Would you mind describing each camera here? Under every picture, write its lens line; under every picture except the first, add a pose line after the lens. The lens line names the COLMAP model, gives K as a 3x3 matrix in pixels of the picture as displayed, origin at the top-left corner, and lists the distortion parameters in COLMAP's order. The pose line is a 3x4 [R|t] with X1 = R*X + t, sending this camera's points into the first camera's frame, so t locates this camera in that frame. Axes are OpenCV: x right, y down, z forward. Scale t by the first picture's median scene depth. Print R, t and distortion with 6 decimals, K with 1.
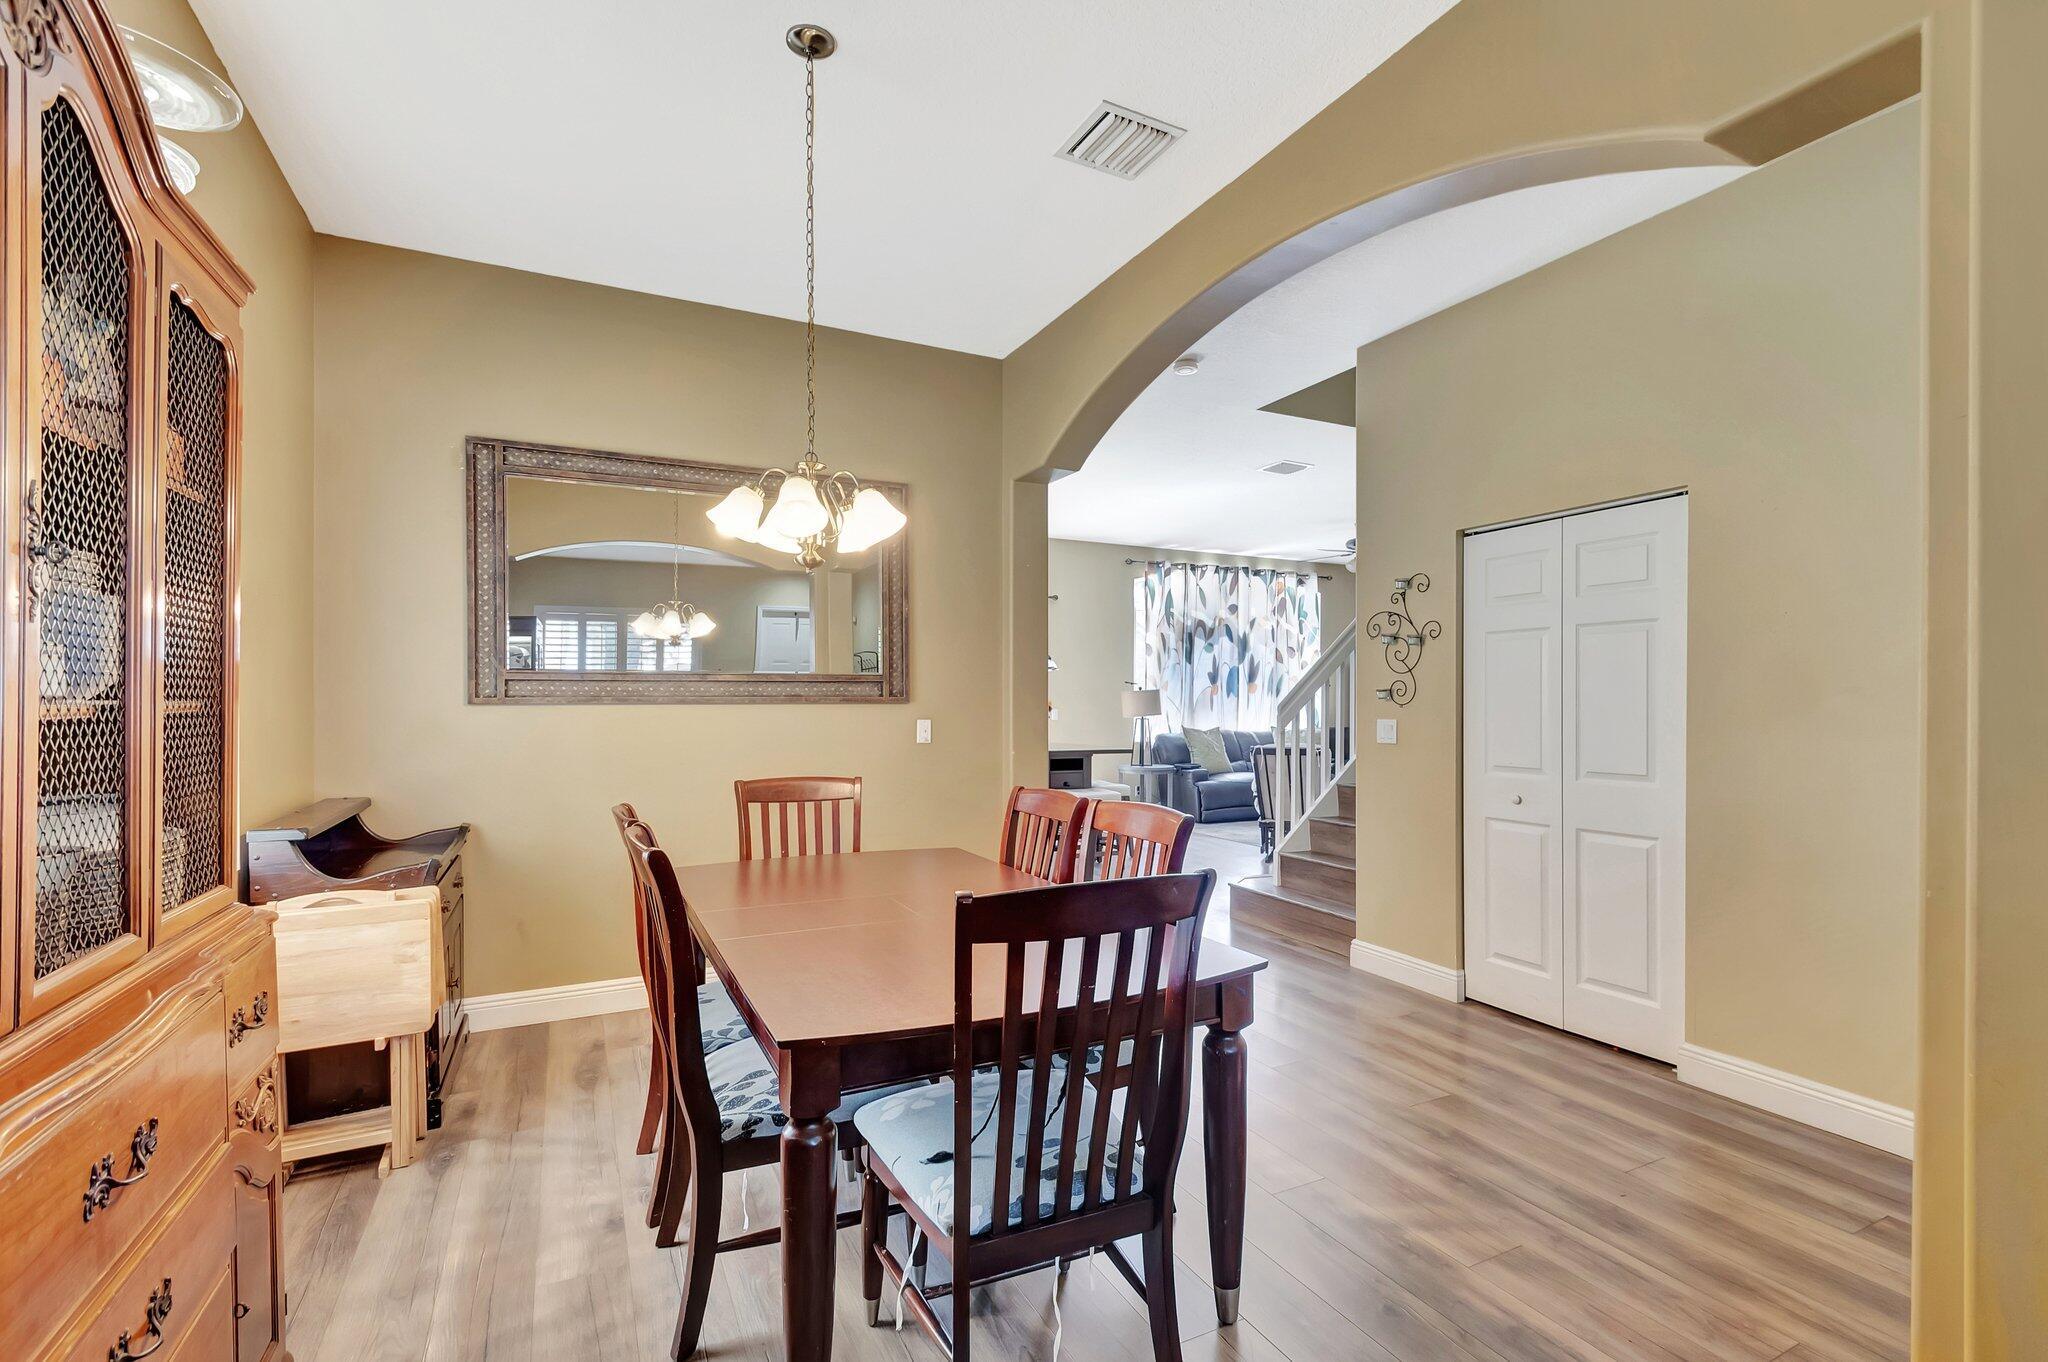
lens RADIAL K [[911.2, 0, 1022.8], [0, 911.2, 697.0], [0, 0, 1]] dist [0.000536, -0.000009]
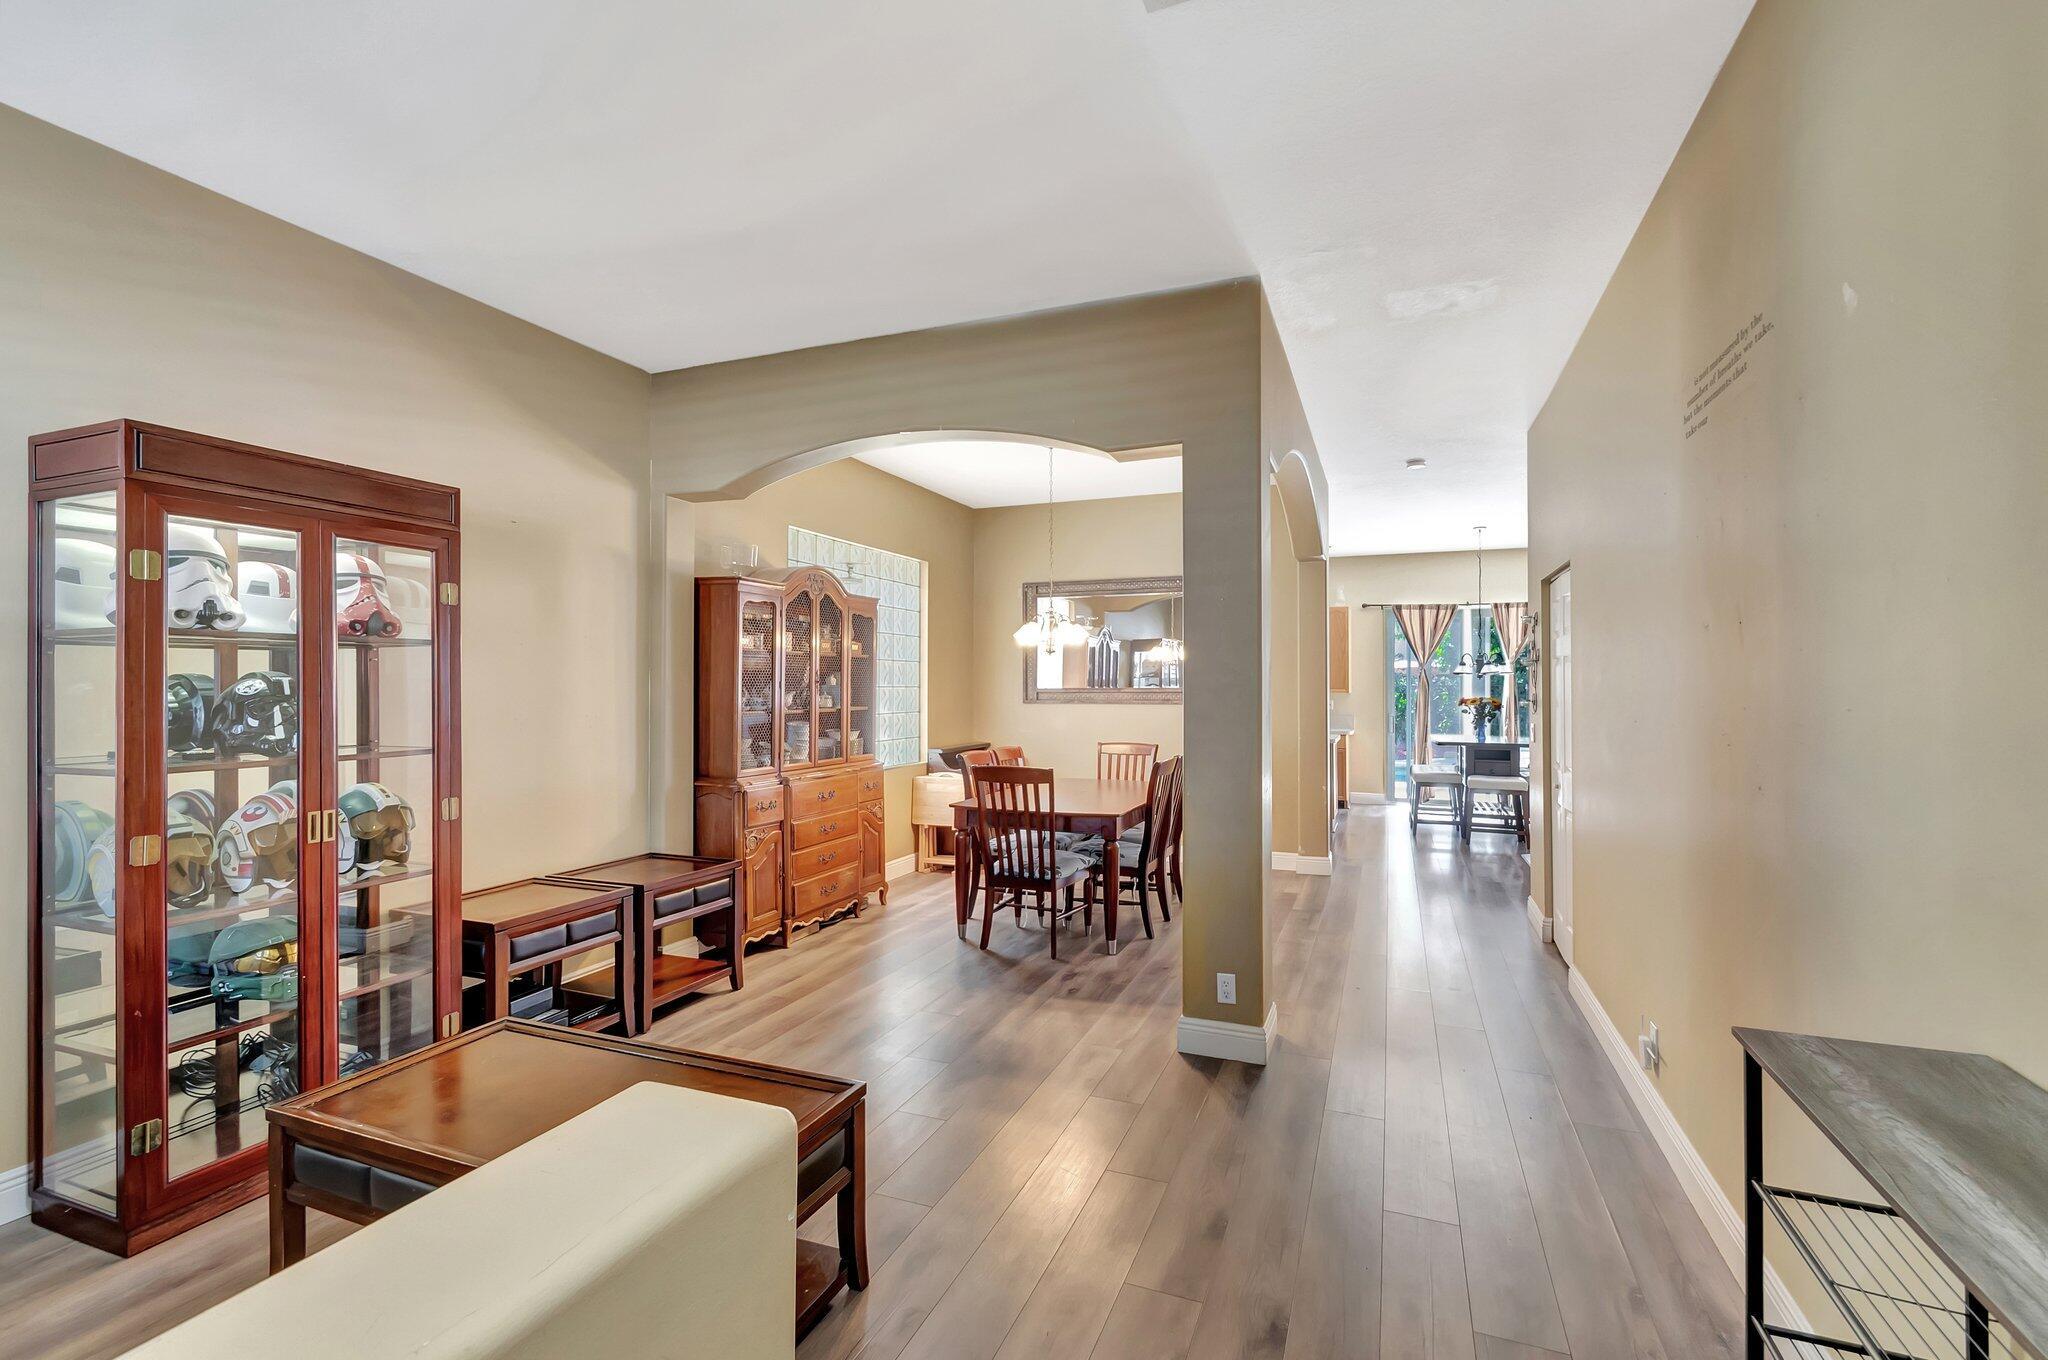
lens RADIAL K [[911.2, 0, 1022.8], [0, 911.2, 696.0], [0, 0, 1]] dist [0.000536, -0.000009]
pose [[0.646495, 0.006206, -0.762893, 1.602213], [0.004510, 0.999918, 0.011956, -0.053227], [0.762905, -0.011170, 0.646414, -0.657721]]
